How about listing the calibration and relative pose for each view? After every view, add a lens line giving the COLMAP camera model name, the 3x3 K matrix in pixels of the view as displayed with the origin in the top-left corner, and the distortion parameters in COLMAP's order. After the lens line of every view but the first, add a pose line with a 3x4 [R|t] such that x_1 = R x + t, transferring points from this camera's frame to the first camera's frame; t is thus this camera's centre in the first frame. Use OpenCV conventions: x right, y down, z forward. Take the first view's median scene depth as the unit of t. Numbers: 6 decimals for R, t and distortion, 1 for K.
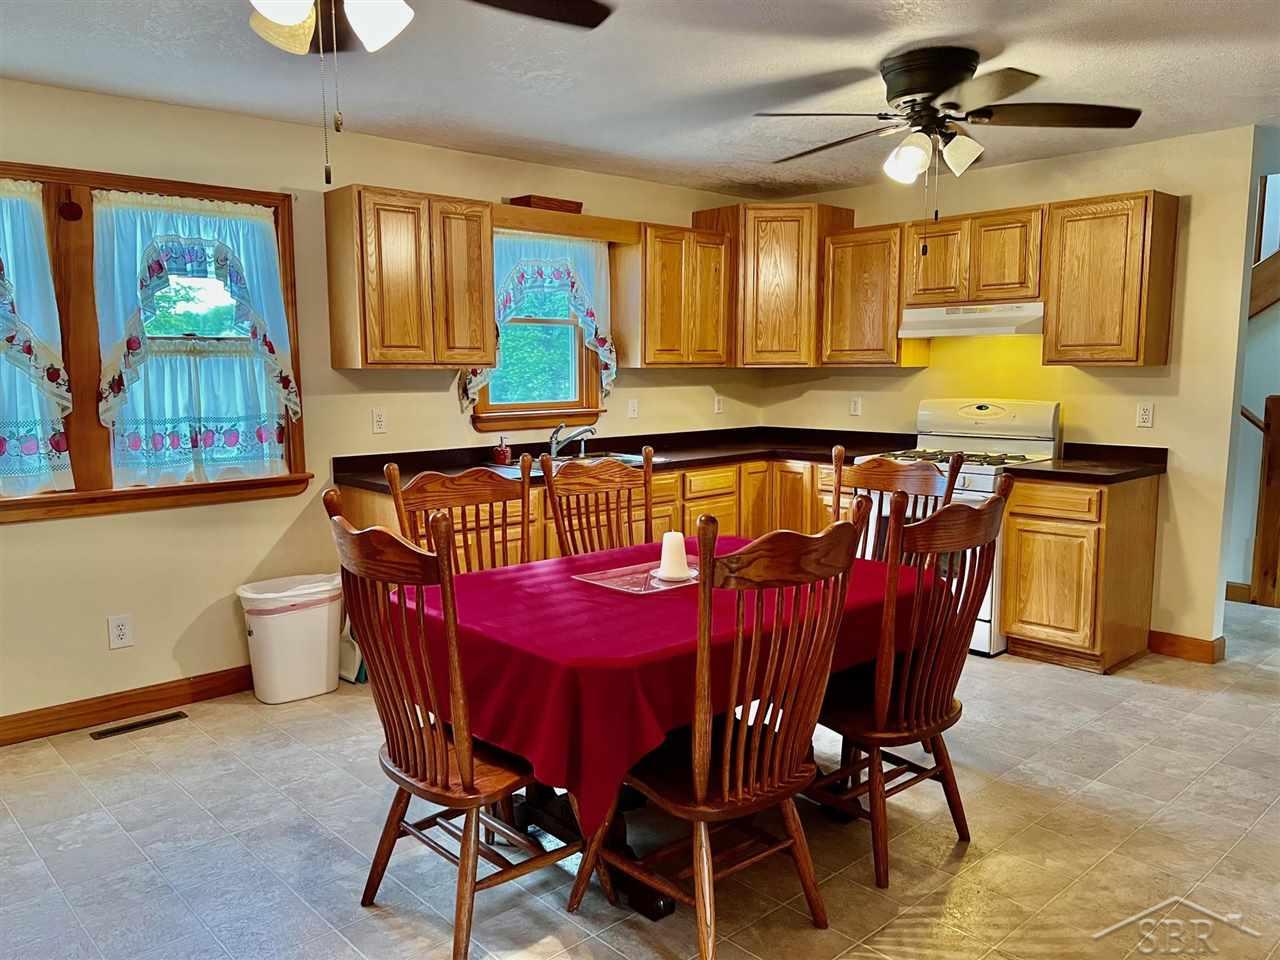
lens RADIAL K [[969.3, 0, 645.3], [0, 969.3, 479.9], [0, 0, 1]] dist [0.032527, -0.039162]
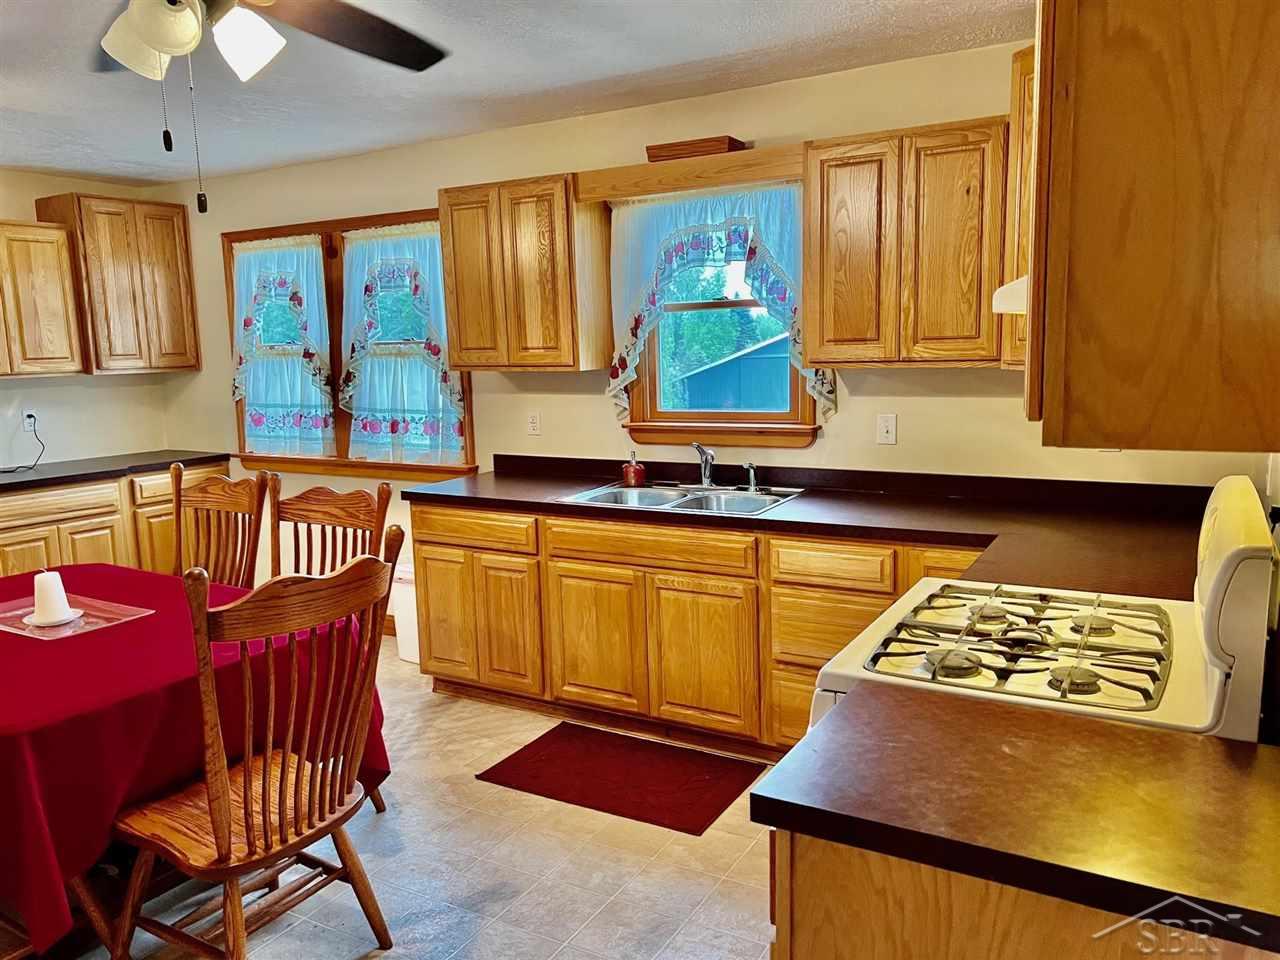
lens RADIAL K [[969.3, 0, 645.5], [0, 969.3, 492.2], [0, 0, 1]] dist [0.032527, -0.039162]
pose [[0.297634, 0.146288, -0.943405, 0.790952], [-0.089075, 0.988135, 0.125122, -0.140561], [0.950515, 0.046793, 0.307133, 0.927843]]
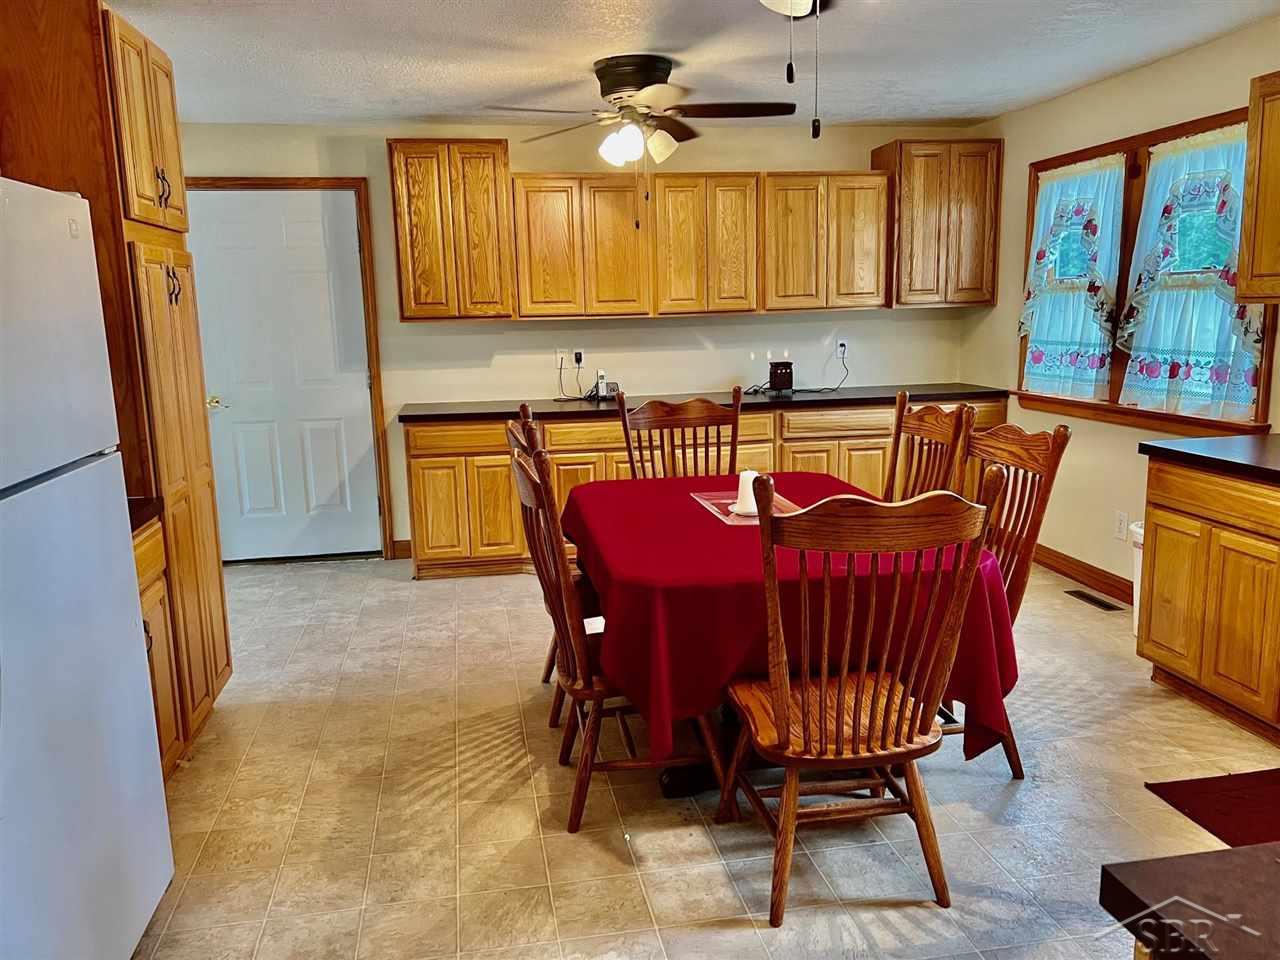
lens RADIAL K [[969.3, 0, 614.1], [0, 969.3, 485.3], [0, 0, 1]] dist [0.032527, -0.039162]
pose [[-0.553765, 0.169853, -0.815165, 0.748124], [-0.067521, 0.966590, 0.247274, -0.141352], [0.829931, 0.191973, -0.523795, 1.072463]]
